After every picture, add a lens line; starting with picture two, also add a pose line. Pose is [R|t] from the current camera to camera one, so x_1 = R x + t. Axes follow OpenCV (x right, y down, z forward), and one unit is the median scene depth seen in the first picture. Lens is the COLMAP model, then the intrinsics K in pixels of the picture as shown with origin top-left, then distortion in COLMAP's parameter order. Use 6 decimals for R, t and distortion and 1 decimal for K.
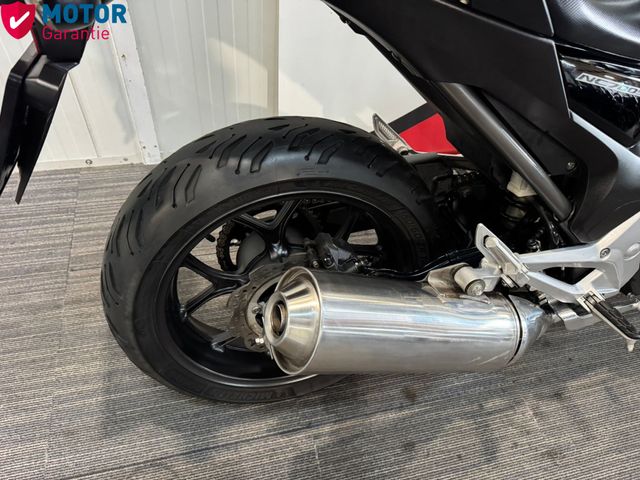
lens RADIAL K [[456.4, 0, 321.1], [0, 456.4, 243.4], [0, 0, 1]] dist [0.034320, -0.046189]
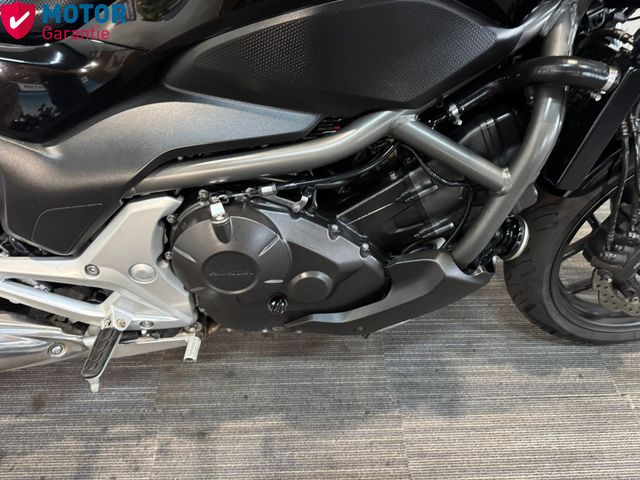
lens RADIAL K [[456.4, 0, 311.7], [0, 456.4, 241.6], [0, 0, 1]] dist [0.034320, -0.046189]
pose [[0.975011, 0.113736, -0.190836, 0.945933], [-0.114798, 0.993374, 0.005519, -0.066581], [0.190199, 0.016527, 0.981606, 0.206854]]
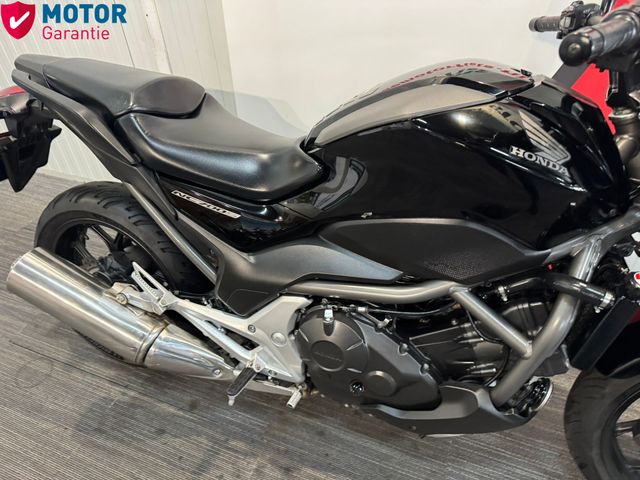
lens RADIAL K [[456.4, 0, 325.9], [0, 456.4, 238.7], [0, 0, 1]] dist [0.034320, -0.046189]
pose [[0.807557, 0.270912, -0.523888, 1.165557], [-0.371811, 0.923368, -0.095644, -0.144683], [0.457831, 0.272025, 0.846400, -0.094082]]
